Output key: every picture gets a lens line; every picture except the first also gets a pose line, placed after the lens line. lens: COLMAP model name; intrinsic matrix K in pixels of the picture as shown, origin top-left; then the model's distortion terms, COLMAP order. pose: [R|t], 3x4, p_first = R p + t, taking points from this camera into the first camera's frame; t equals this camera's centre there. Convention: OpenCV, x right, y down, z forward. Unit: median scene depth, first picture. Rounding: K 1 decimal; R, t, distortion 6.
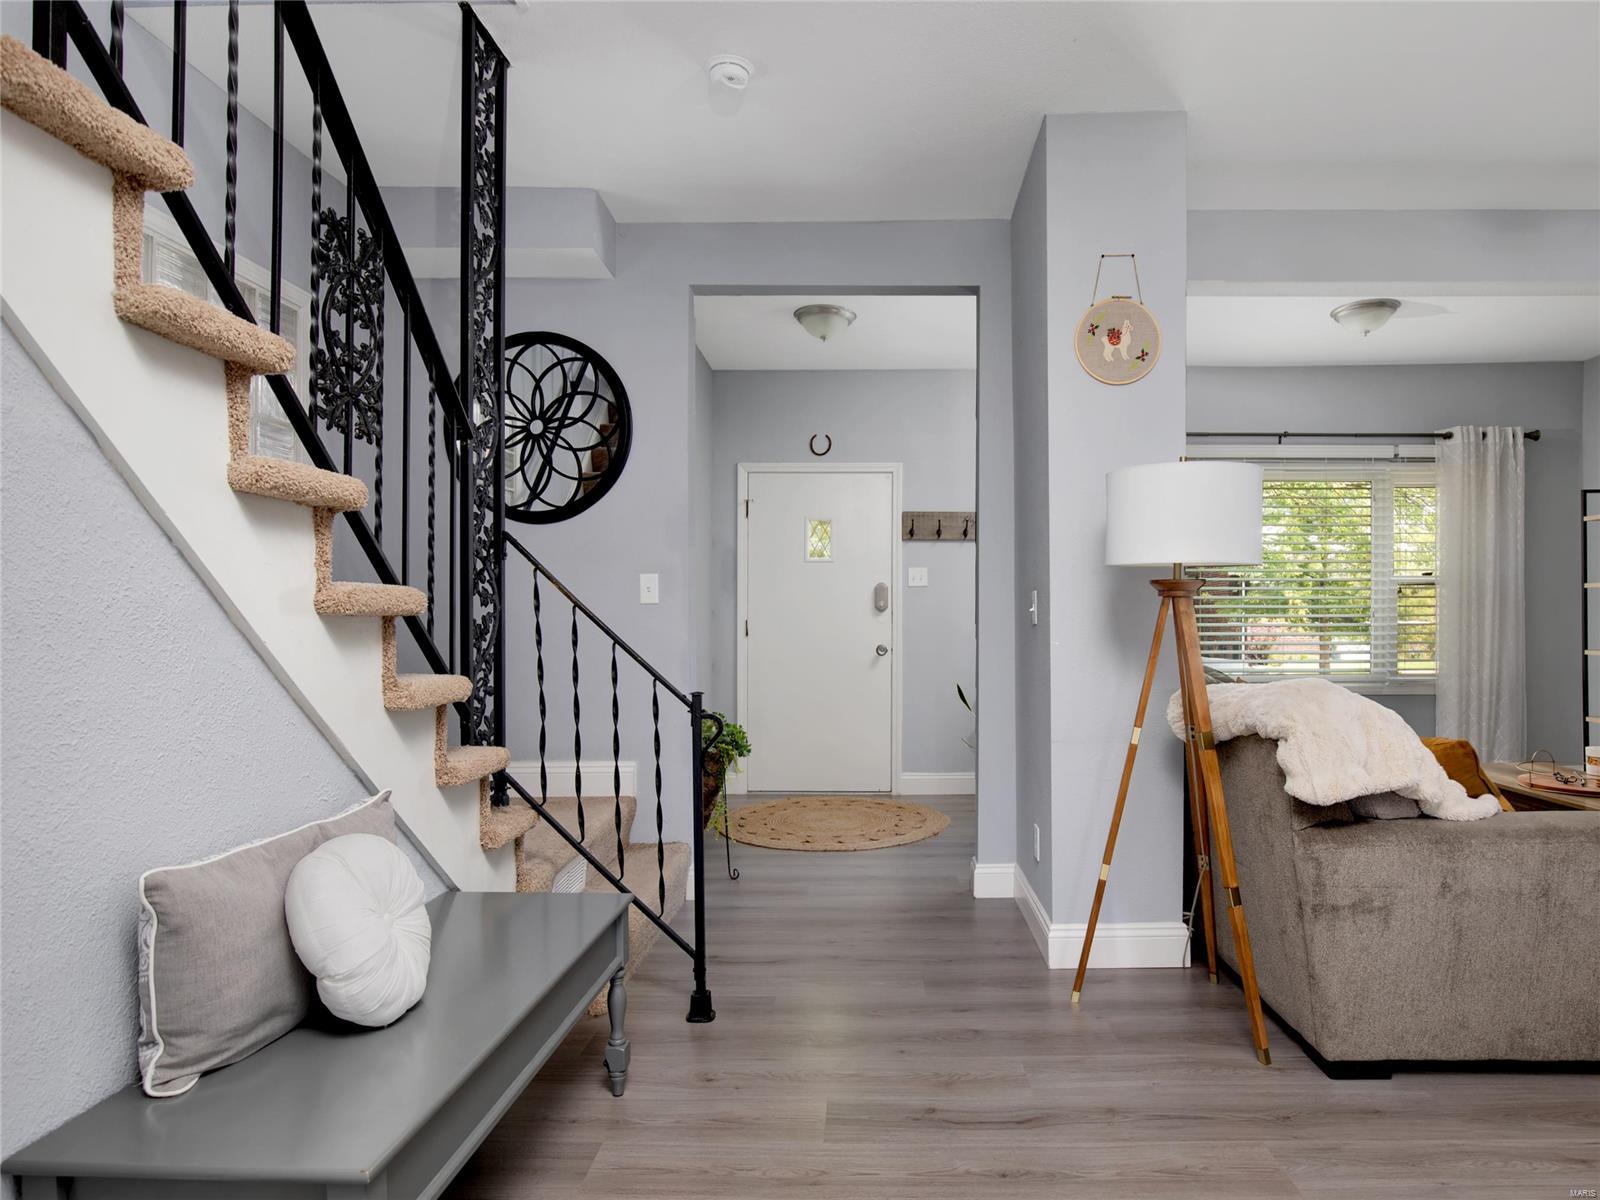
lens RADIAL K [[908.3, 0, 780.7], [0, 908.3, 624.2], [0, 0, 1]] dist [-0.024282, 0.001986]
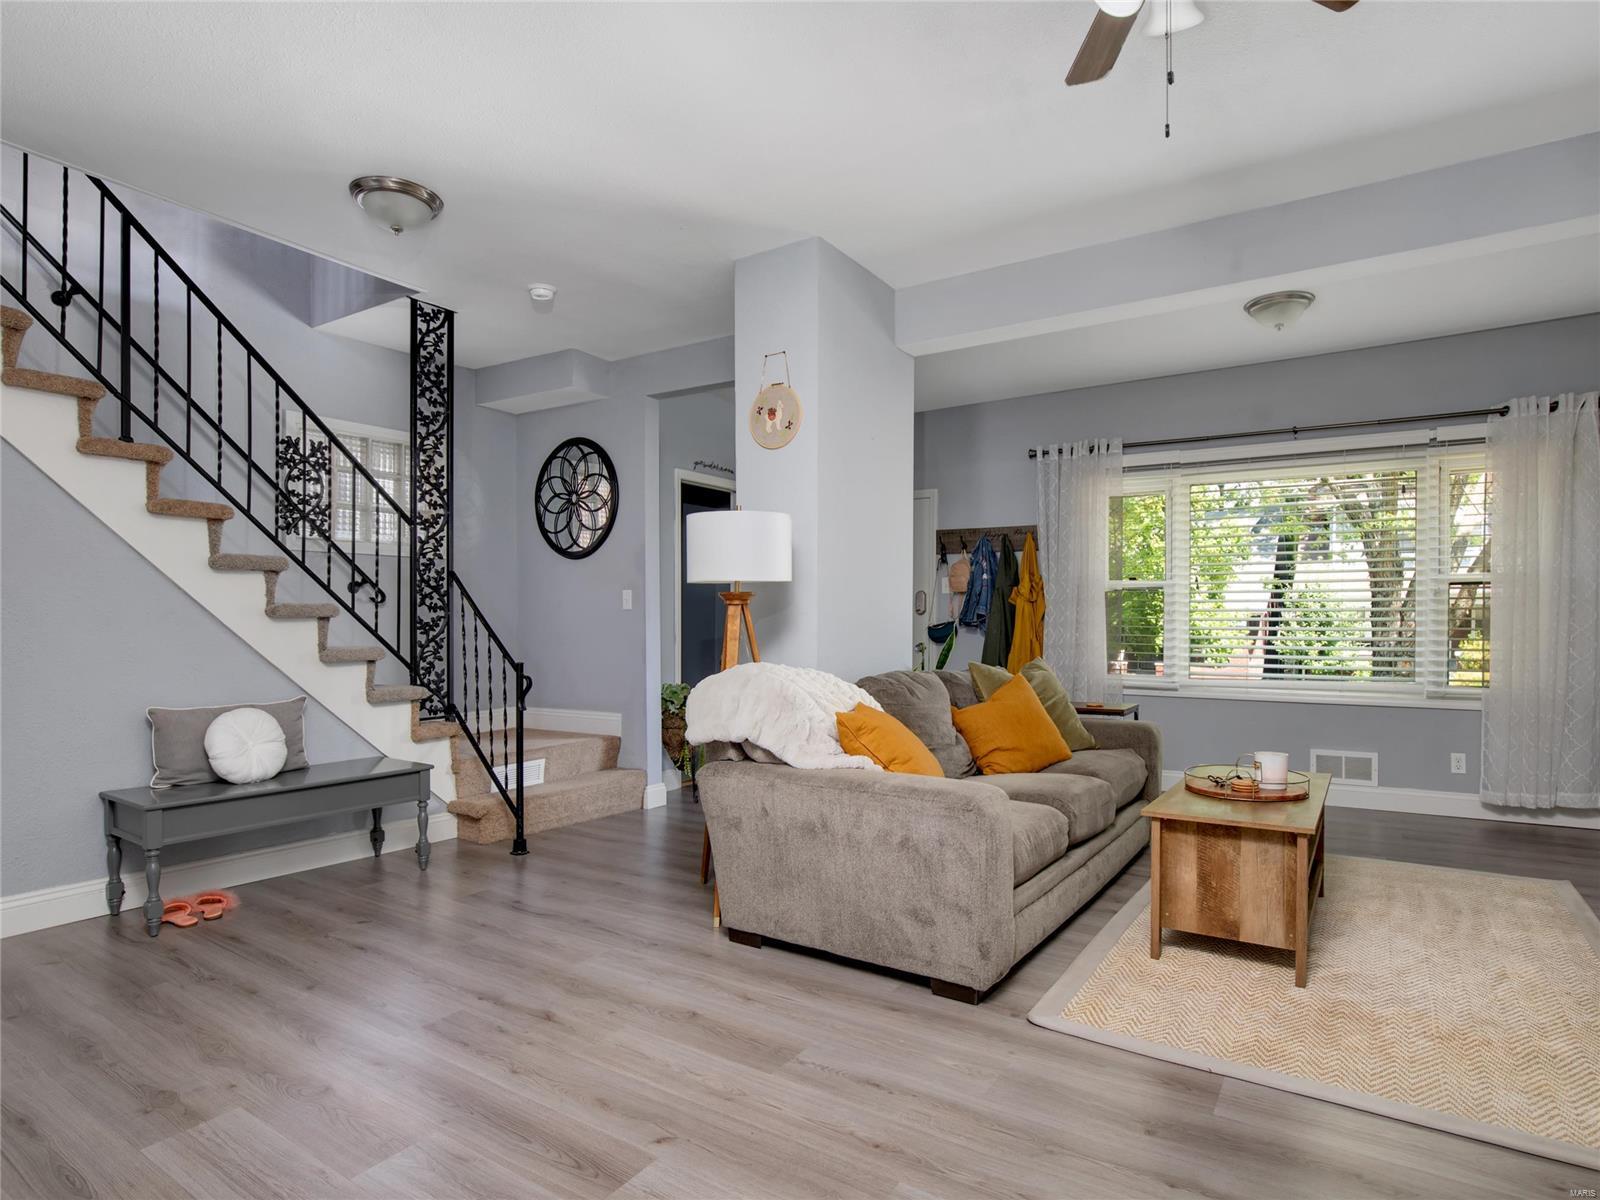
lens RADIAL K [[870.8, 0, 811.8], [0, 870.8, 624.4], [0, 0, 1]] dist [-0.033831, 0.005414]
pose [[0.849306, 0.006636, -0.527859, 1.117580], [-0.007309, 0.999973, 0.000811, -0.001079], [0.527850, 0.003169, 0.849332, -0.086588]]
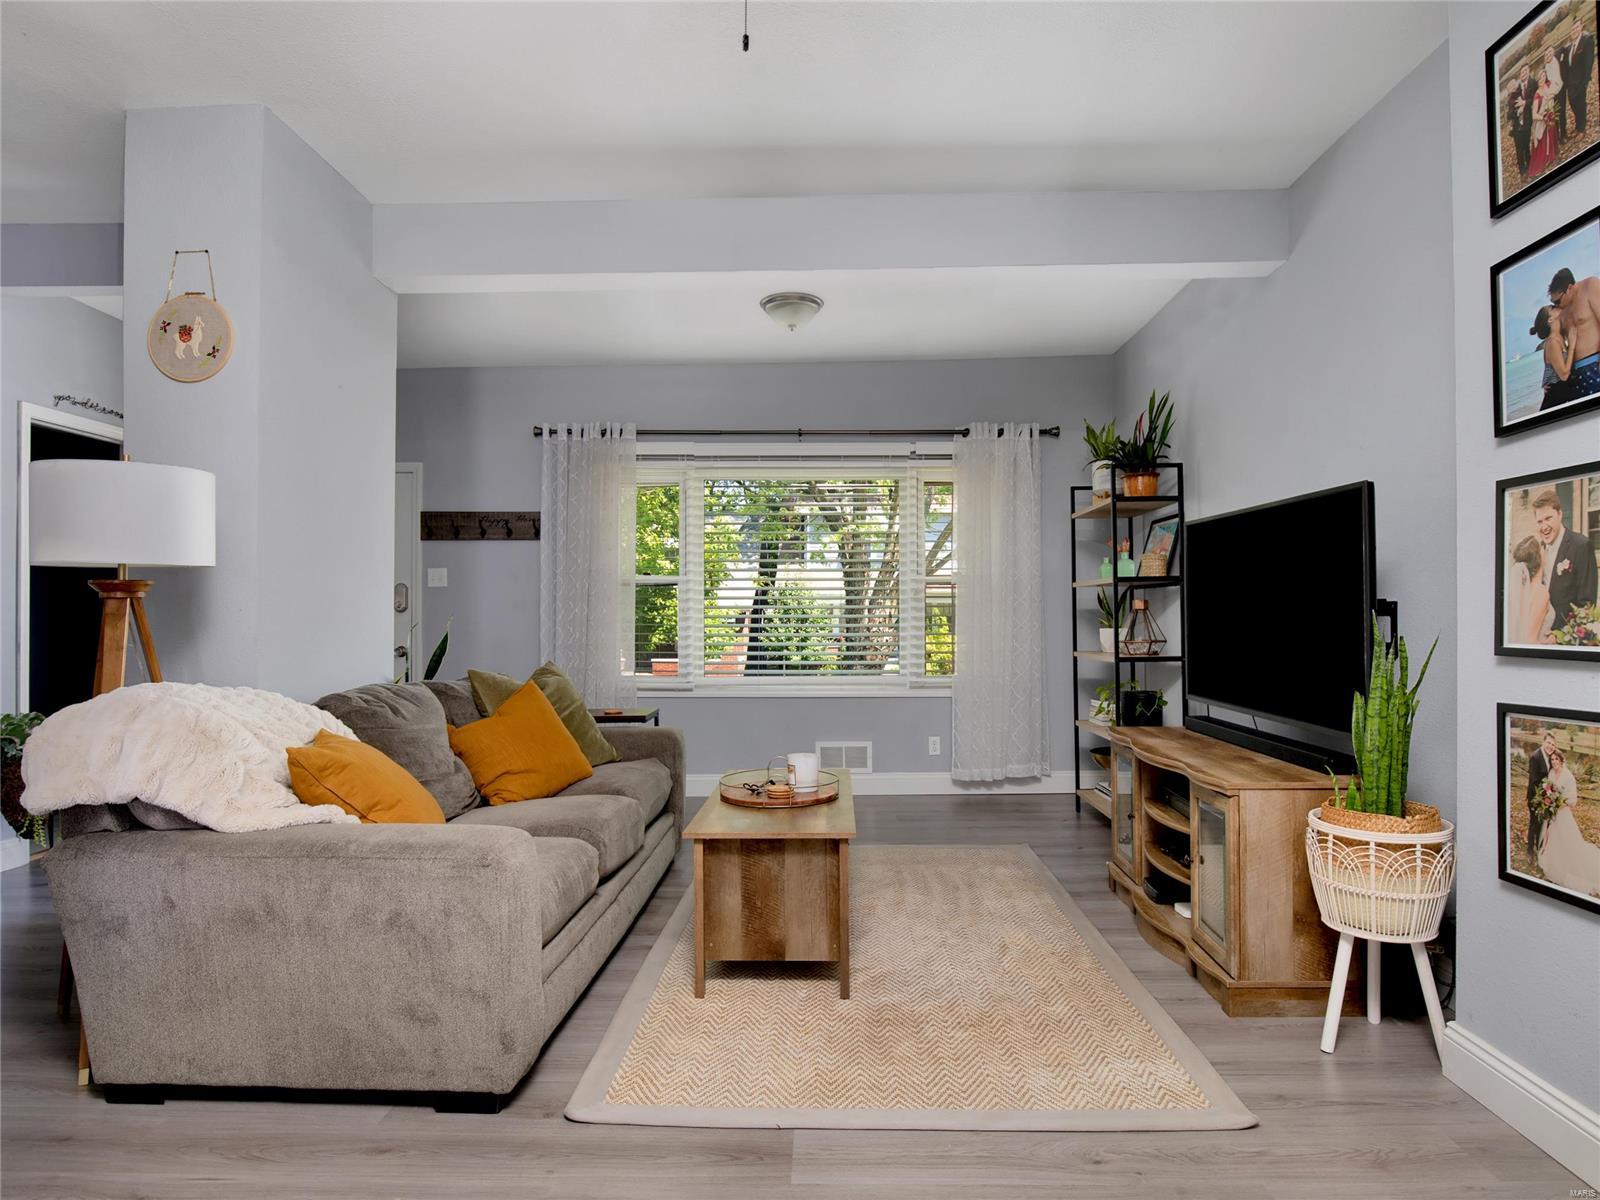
lens RADIAL K [[908.3, 0, 821.1], [0, 908.3, 607.2], [0, 0, 1]] dist [-0.024282, 0.001986]
pose [[0.999937, -0.000030, 0.011196, 1.049190], [0.000221, 0.999854, -0.017079, -0.003888], [-0.011194, 0.017081, 0.999791, 0.023169]]
